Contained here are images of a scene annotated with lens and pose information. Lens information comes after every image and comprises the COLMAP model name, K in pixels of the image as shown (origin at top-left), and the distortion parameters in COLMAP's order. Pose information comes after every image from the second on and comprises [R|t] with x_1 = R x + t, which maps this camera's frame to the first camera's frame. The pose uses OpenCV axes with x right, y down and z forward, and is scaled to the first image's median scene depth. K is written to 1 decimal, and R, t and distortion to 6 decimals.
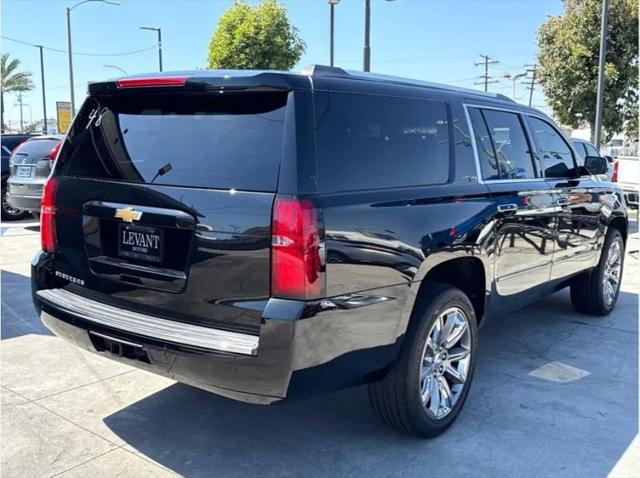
lens RADIAL K [[612.0, 0, 316.0], [0, 612.0, 236.0], [0, 0, 1]] dist [0.182071, -0.332754]
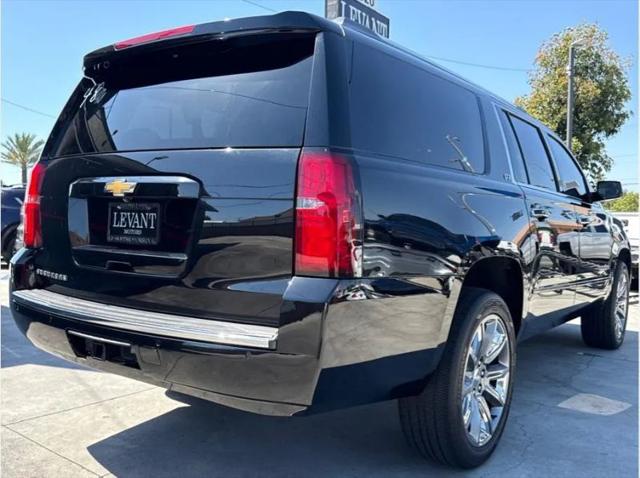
lens RADIAL K [[563.2, 0, 320.0], [0, 563.2, 239.0], [0, 0, 1]] dist [0.101423, -0.146147]
pose [[0.999747, 0.009913, 0.020186, -0.039649], [-0.007893, 0.995175, -0.097802, 0.089149], [-0.021058, 0.097618, 0.995001, 0.197082]]
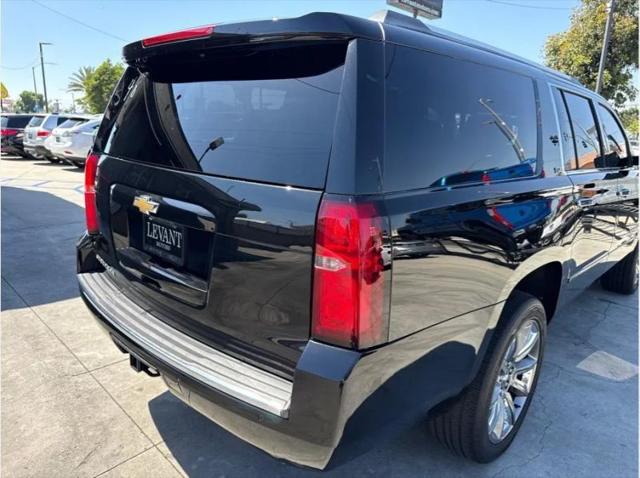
lens RADIAL K [[439.5, 0, 320.0], [0, 439.5, 239.0], [0, 0, 1]] dist [0.007557, -0.001542]
pose [[0.994067, 0.048229, -0.097495, -0.013643], [-0.038530, 0.994338, 0.099031, -0.046702], [0.101720, -0.094687, 0.990297, 0.370483]]
